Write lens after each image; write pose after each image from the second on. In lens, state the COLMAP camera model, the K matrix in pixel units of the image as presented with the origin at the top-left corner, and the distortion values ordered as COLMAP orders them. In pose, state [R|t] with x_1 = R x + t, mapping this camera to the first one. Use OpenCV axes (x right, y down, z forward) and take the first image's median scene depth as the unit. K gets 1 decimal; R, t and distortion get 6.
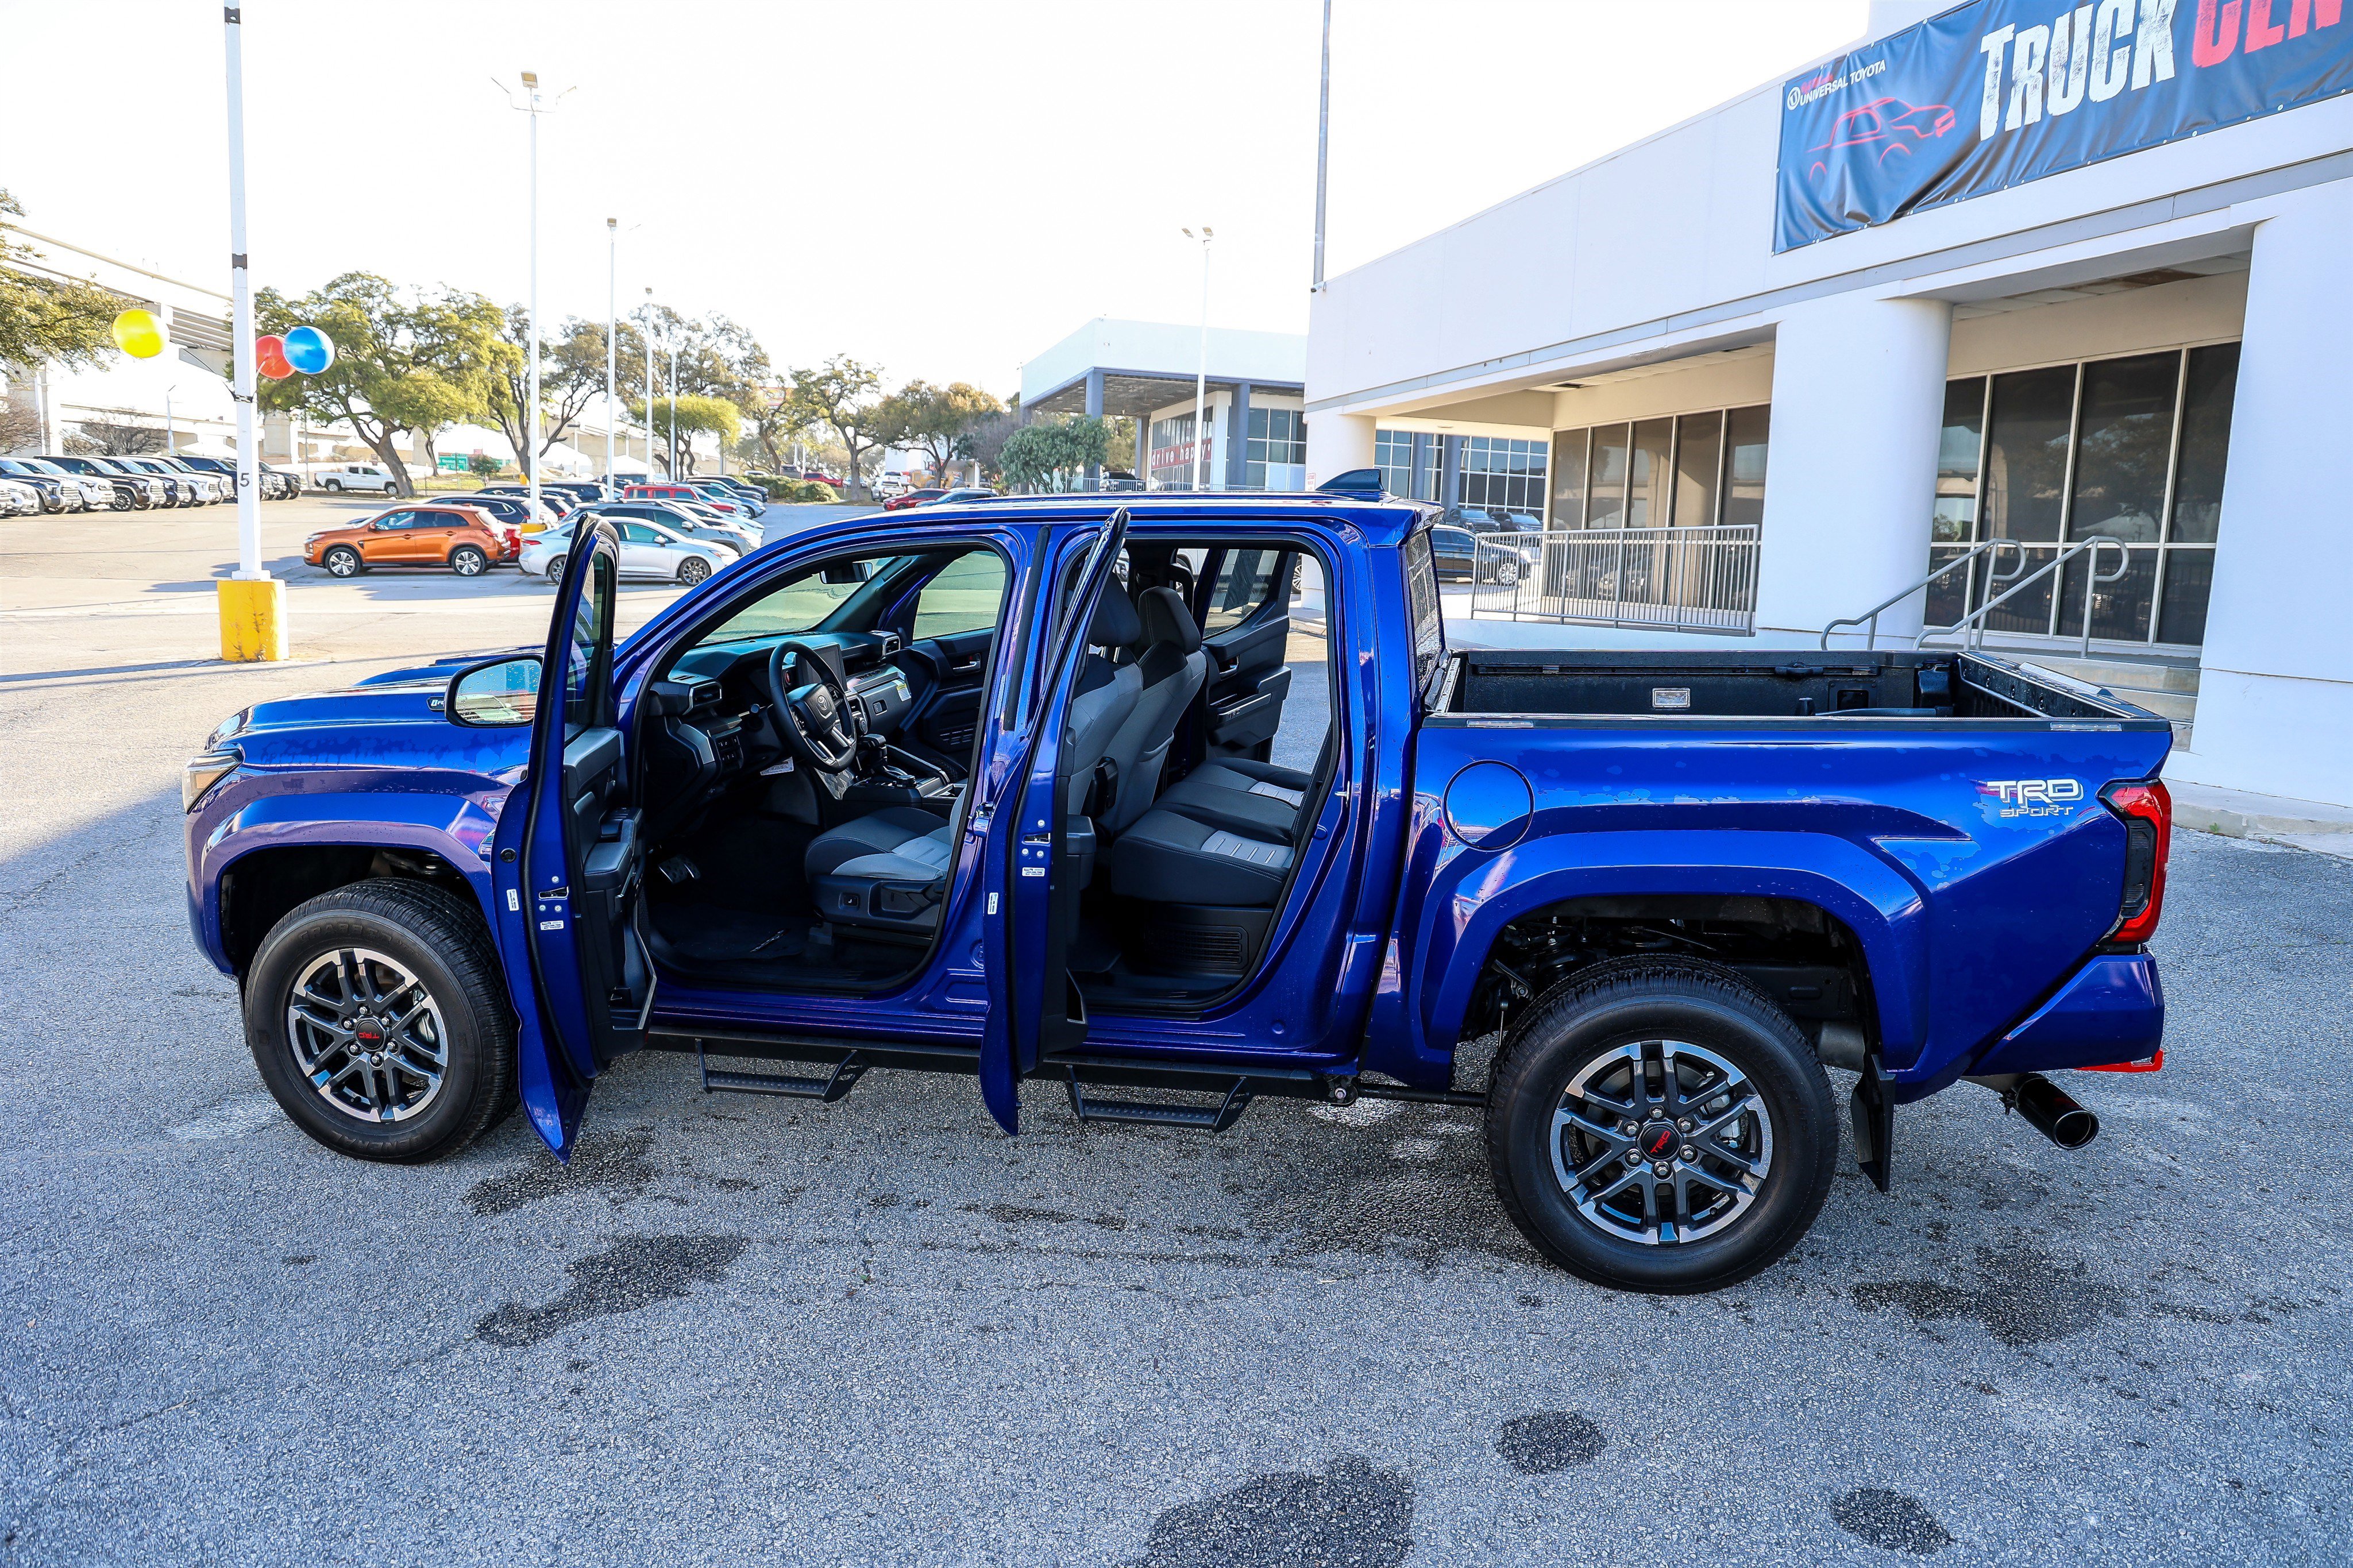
lens RADIAL K [[1618.5, 0, 1188.2], [0, 1618.5, 773.6], [0, 0, 1]] dist [-0.097704, 0.065285]
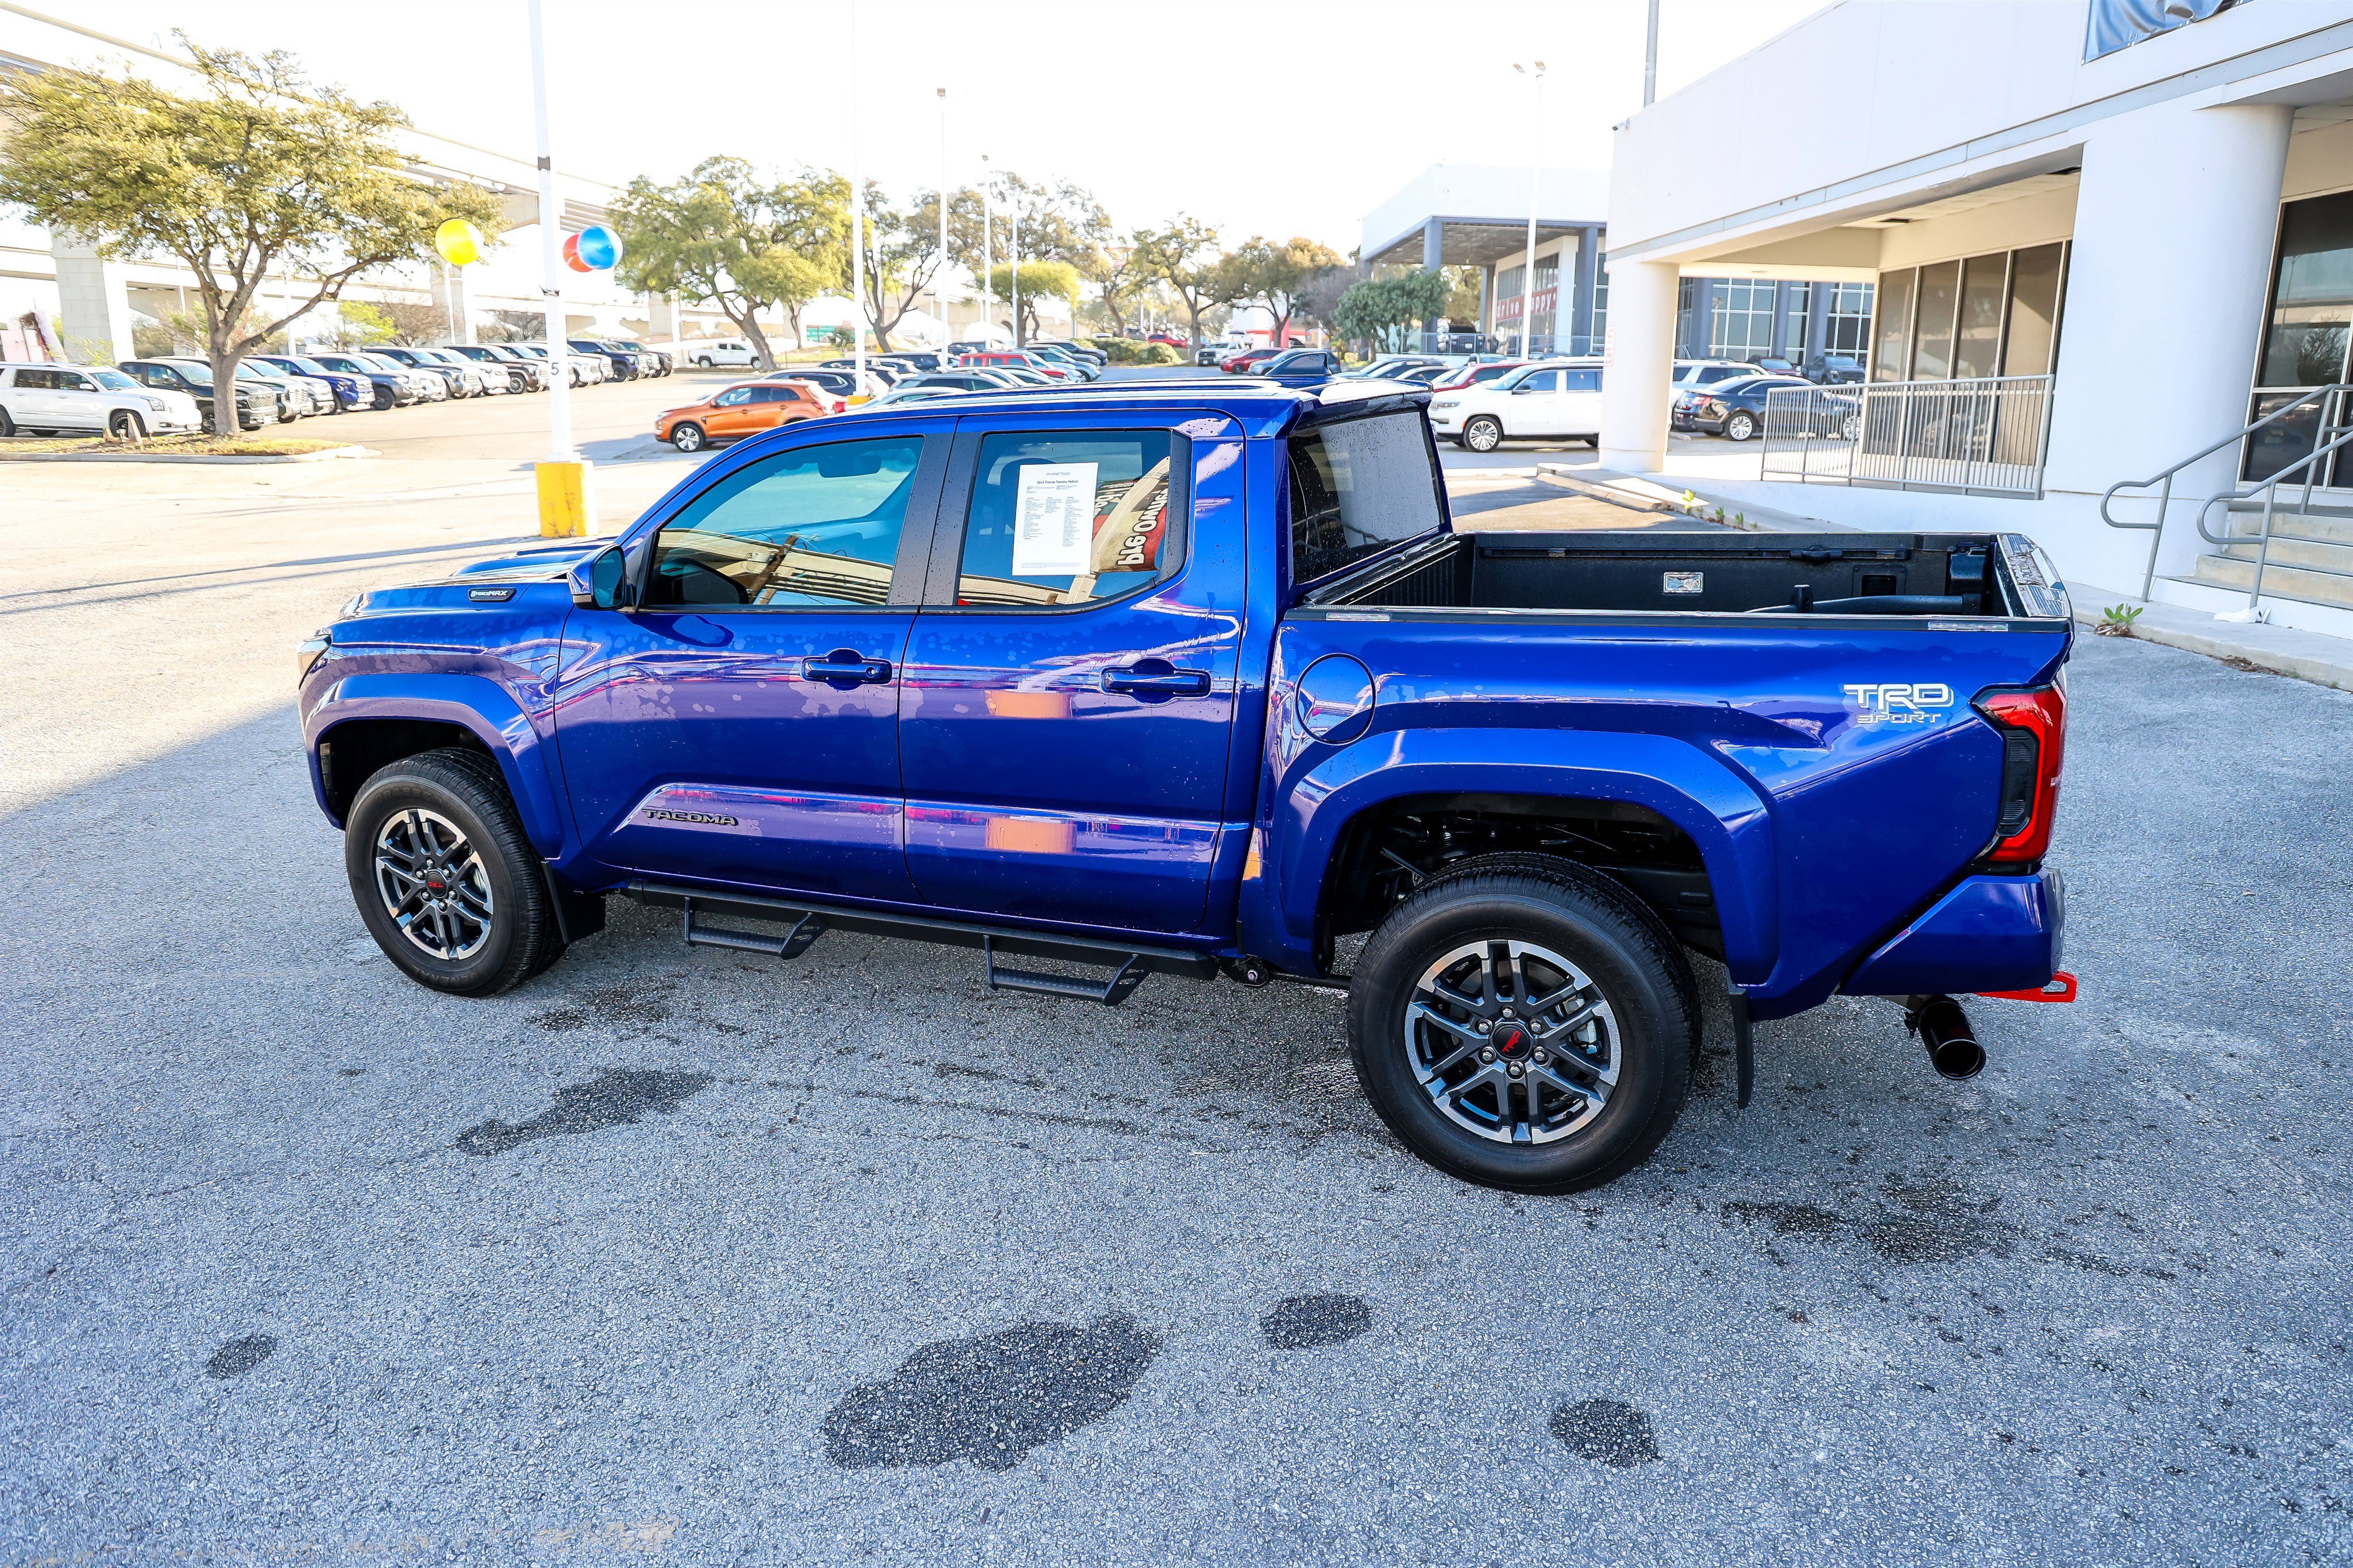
lens RADIAL K [[1632.0, 0, 1176.5], [0, 1632.0, 784.0], [0, 0, 1]] dist [-0.104588, 0.090649]
pose [[0.974765, 0.024925, -0.221836, 0.078278], [-0.004730, 0.995830, 0.091102, -0.004793], [0.223182, -0.087754, 0.970819, -0.001763]]
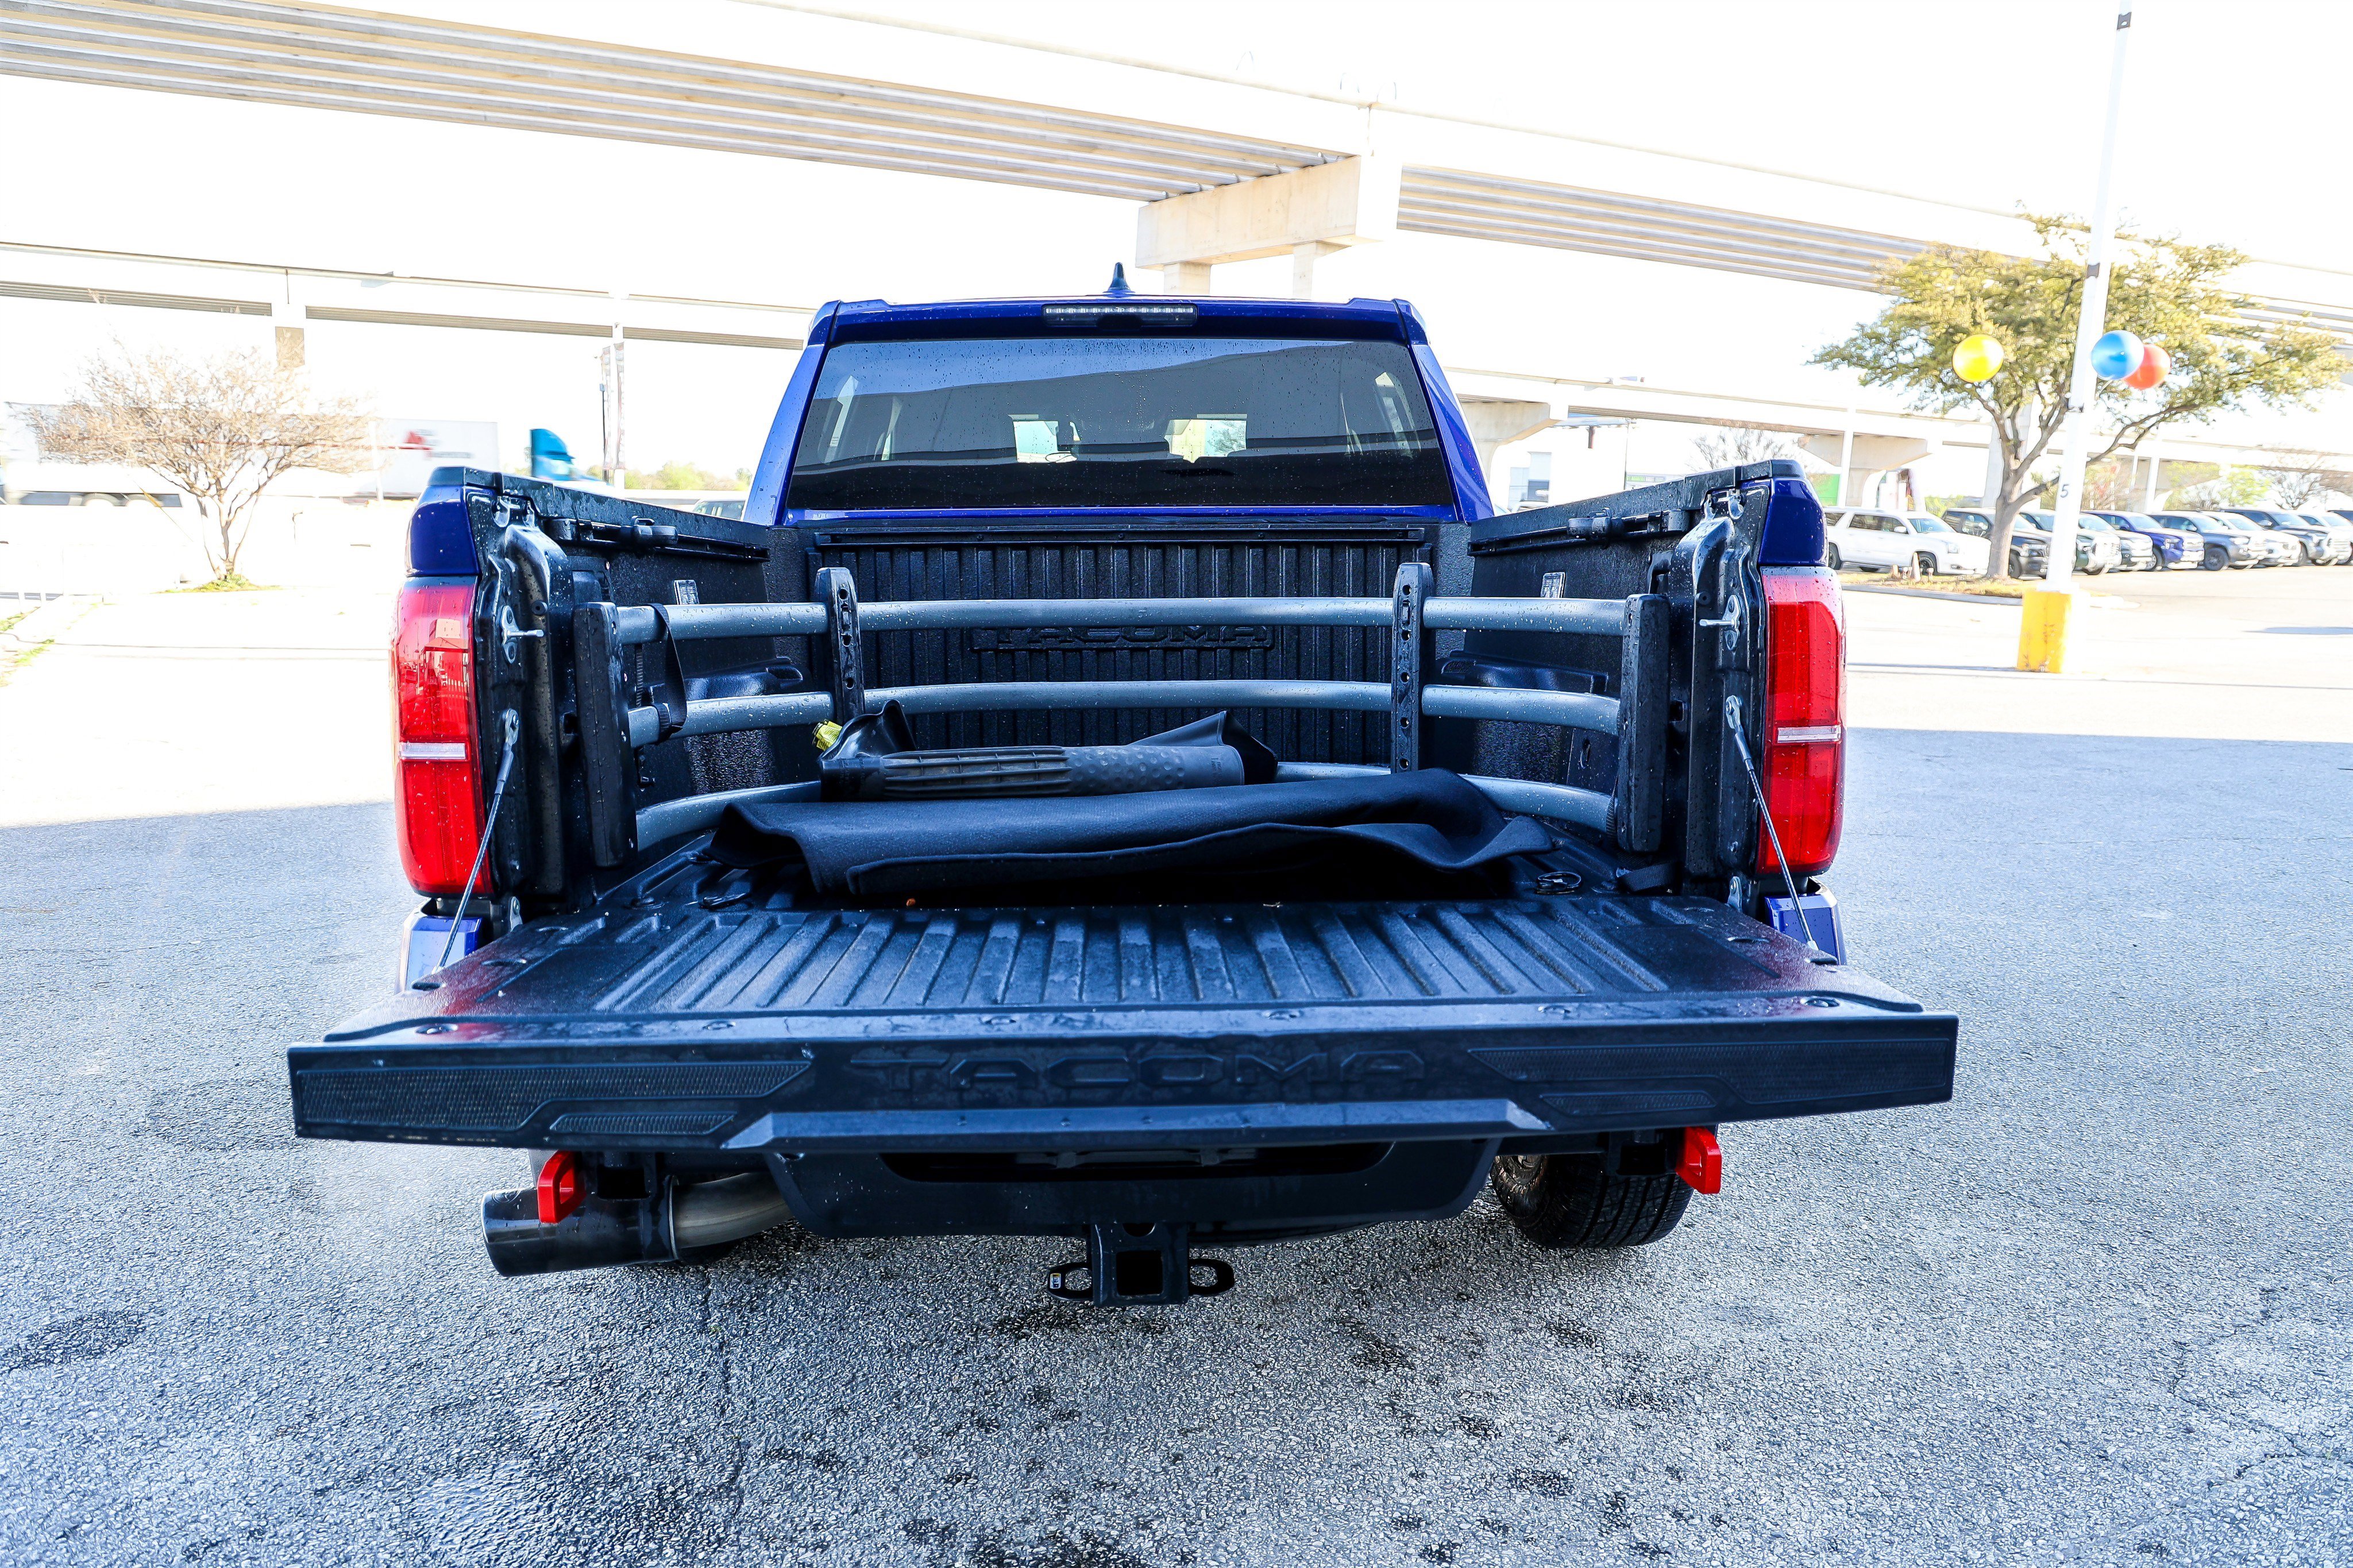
lens RADIAL K [[1616.1, 0, 1195.0], [0, 1616.1, 798.6], [0, 0, 1]] dist [-0.090175, 0.057065]
pose [[0.246328, 0.139619, -0.959077, 0.279805], [-0.165949, 0.981031, 0.100193, -0.004452], [0.954874, 0.134478, 0.264825, 0.263454]]
